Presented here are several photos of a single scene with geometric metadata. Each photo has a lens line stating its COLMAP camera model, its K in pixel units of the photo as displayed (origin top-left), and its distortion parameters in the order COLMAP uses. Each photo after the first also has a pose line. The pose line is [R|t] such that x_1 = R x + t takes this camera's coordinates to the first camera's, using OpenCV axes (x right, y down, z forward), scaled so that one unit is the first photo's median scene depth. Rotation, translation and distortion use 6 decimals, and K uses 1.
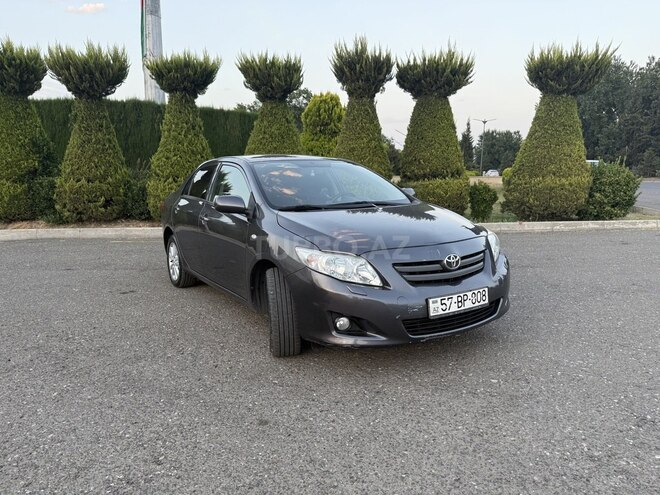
lens RADIAL K [[466.7, 0, 329.9], [0, 466.7, 251.7], [0, 0, 1]] dist [0.035570, -0.048847]
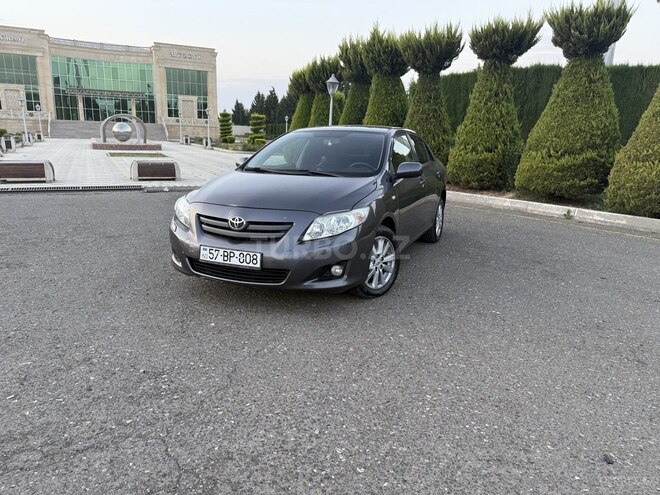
lens RADIAL K [[466.7, 0, 333.0], [0, 466.7, 250.7], [0, 0, 1]] dist [0.035570, -0.048847]
pose [[0.566177, 0.213626, -0.796121, 0.399996], [-0.158609, 0.976018, 0.149101, -0.036571], [0.808880, 0.041855, 0.586482, 0.155001]]
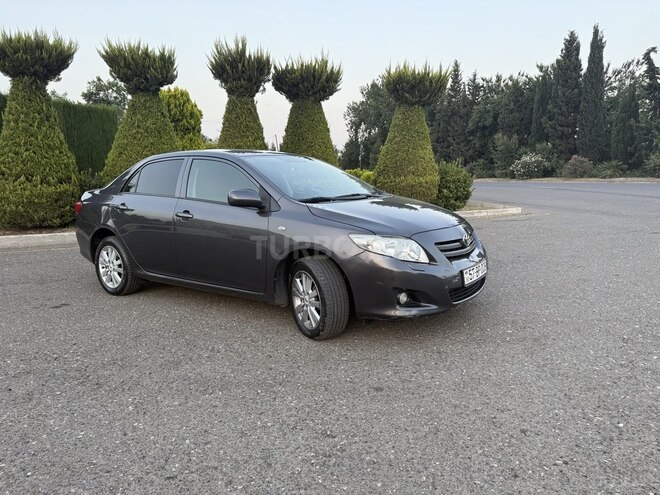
lens RADIAL K [[466.7, 0, 336.0], [0, 466.7, 249.3], [0, 0, 1]] dist [0.035570, -0.048847]
pose [[0.921623, -0.059968, 0.383426, -0.155955], [0.063043, 0.998000, 0.004554, 0.005656], [-0.382933, 0.019975, 0.923560, 0.002034]]
